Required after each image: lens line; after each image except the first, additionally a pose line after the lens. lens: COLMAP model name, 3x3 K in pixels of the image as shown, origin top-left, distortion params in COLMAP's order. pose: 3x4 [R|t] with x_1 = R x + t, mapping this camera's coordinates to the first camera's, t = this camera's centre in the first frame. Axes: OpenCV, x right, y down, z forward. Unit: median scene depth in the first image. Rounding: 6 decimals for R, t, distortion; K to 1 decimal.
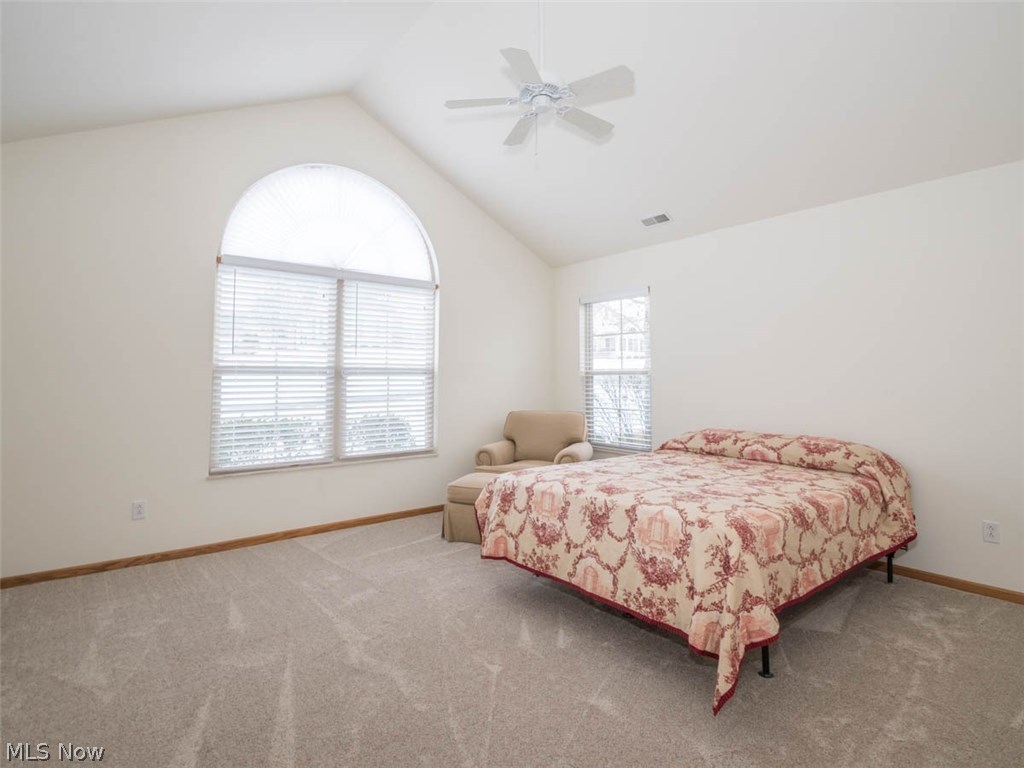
lens RADIAL K [[519.3, 0, 516.4], [0, 519.3, 341.9], [0, 0, 1]] dist [0.027892, -0.000174]
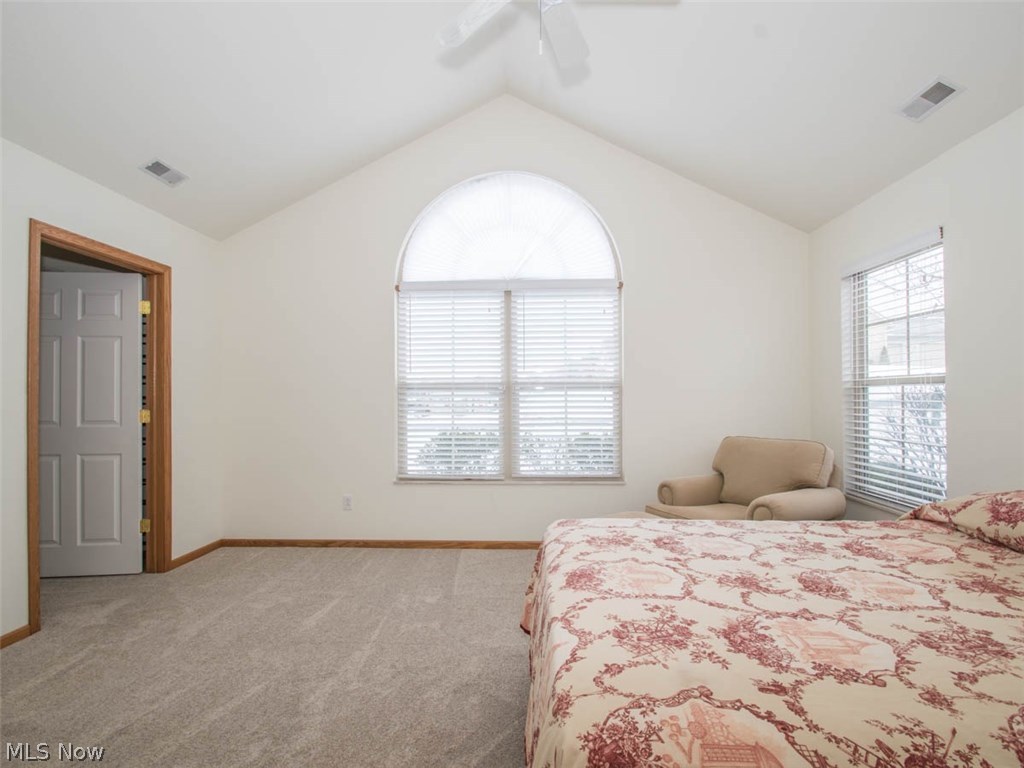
lens RADIAL K [[515.0, 0, 512.0], [0, 515.0, 384.0], [0, 0, 1]] dist [0.024163, -0.000295]
pose [[0.764194, -0.019708, -0.644685, 0.274182], [0.052550, 0.998112, 0.031779, 0.020782], [0.642842, -0.058164, 0.763787, 0.270606]]
